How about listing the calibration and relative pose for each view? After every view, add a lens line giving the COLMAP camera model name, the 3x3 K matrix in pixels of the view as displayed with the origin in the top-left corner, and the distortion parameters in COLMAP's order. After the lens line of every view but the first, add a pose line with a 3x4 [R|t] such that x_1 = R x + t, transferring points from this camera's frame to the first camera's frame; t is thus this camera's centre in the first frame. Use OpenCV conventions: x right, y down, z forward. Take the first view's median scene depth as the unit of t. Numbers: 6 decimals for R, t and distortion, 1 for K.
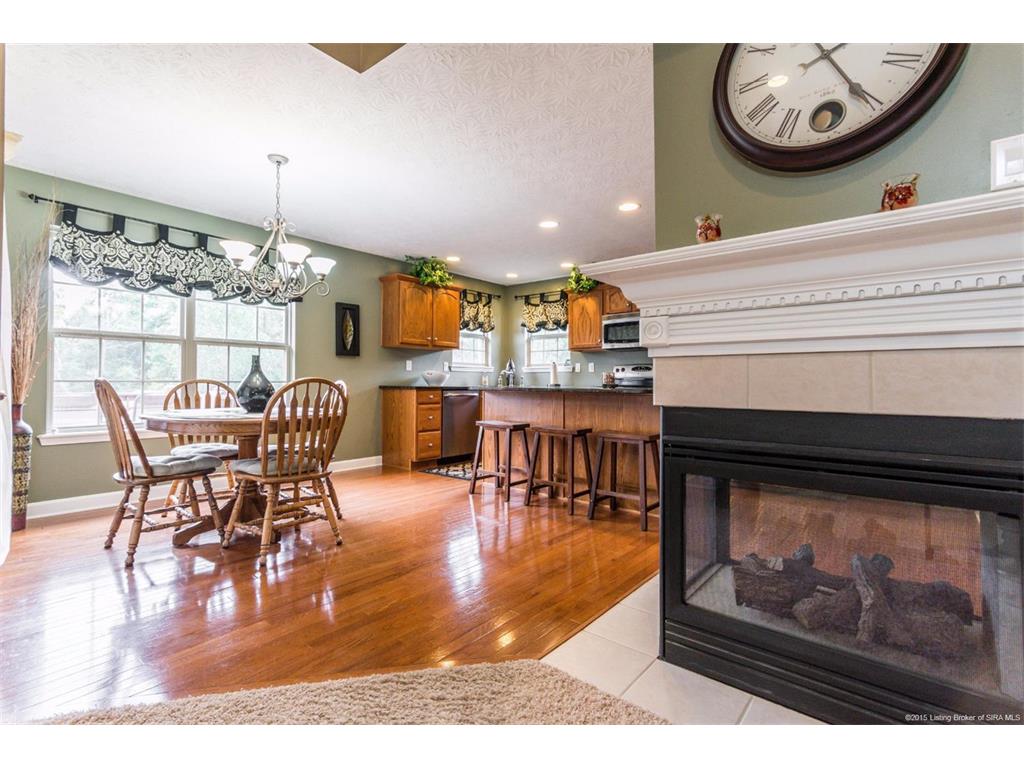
lens RADIAL K [[486.0, 0, 516.9], [0, 486.0, 391.0], [0, 0, 1]] dist [0.021806, -0.000116]
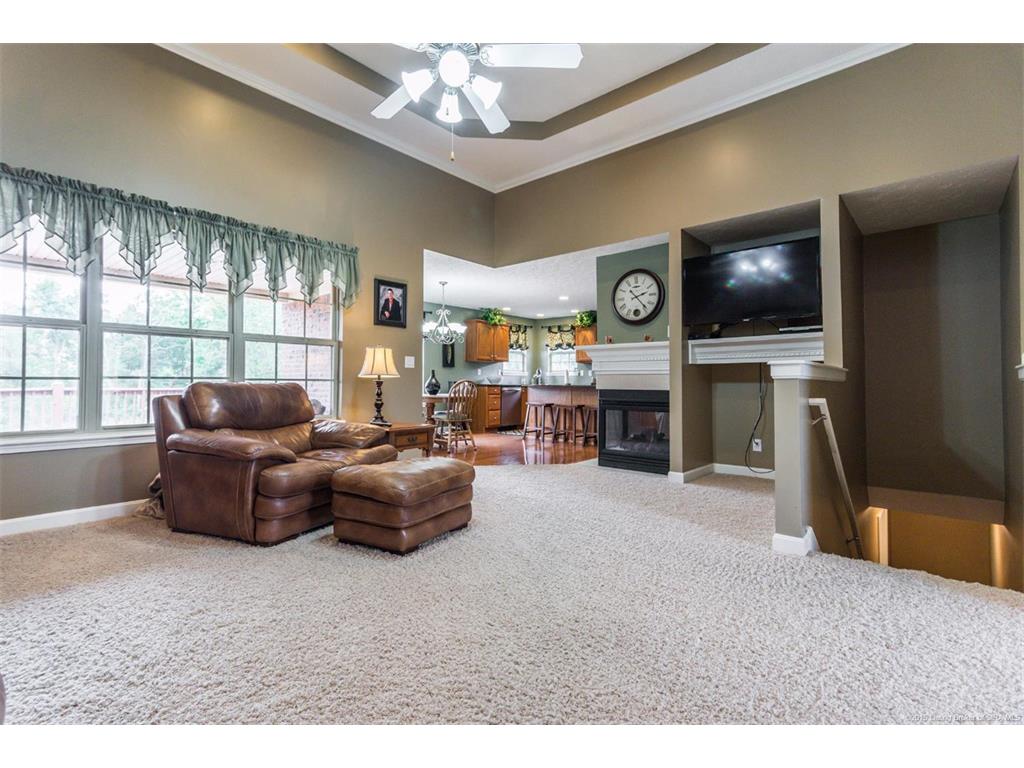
lens RADIAL K [[486.0, 0, 513.9], [0, 486.0, 379.9], [0, 0, 1]] dist [0.021806, -0.000116]
pose [[0.999389, 0.002187, -0.034880, -0.045265], [-0.002989, 0.999732, -0.022961, 0.012520], [0.034820, 0.023052, 0.999128, -0.653733]]
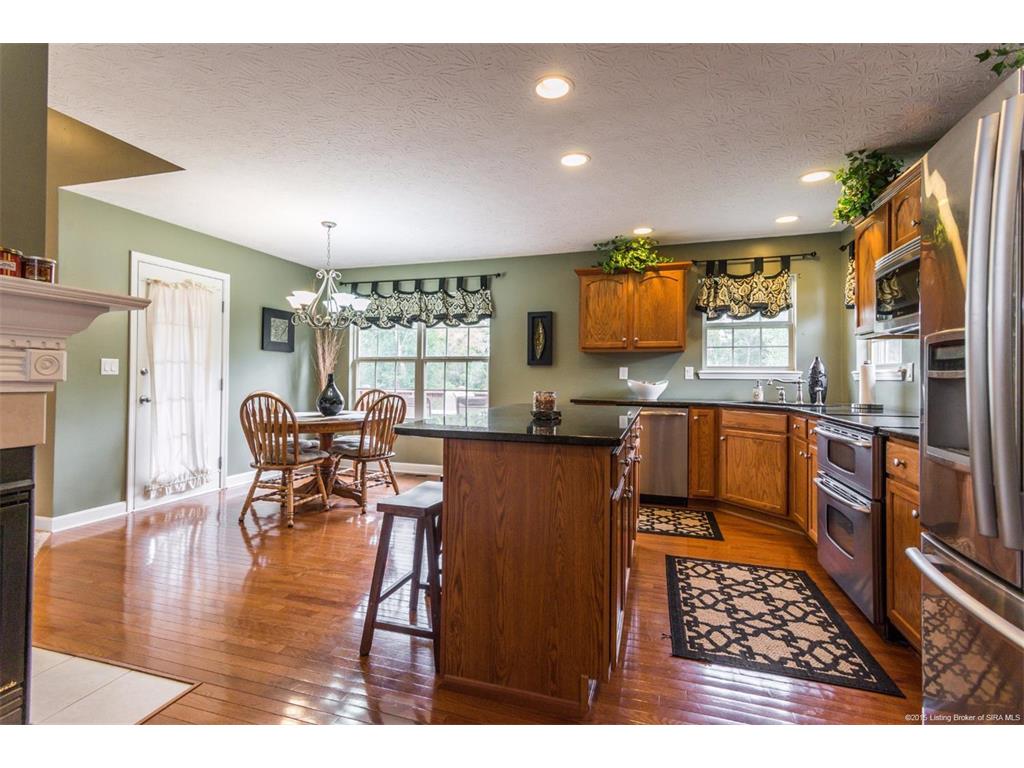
lens RADIAL K [[486.0, 0, 504.6], [0, 486.0, 374.6], [0, 0, 1]] dist [0.021806, -0.000116]
pose [[0.366457, -0.010615, -0.930375, 0.468148], [-0.025992, 0.999428, -0.021641, -0.027442], [0.930072, 0.032112, 0.365971, 0.512839]]
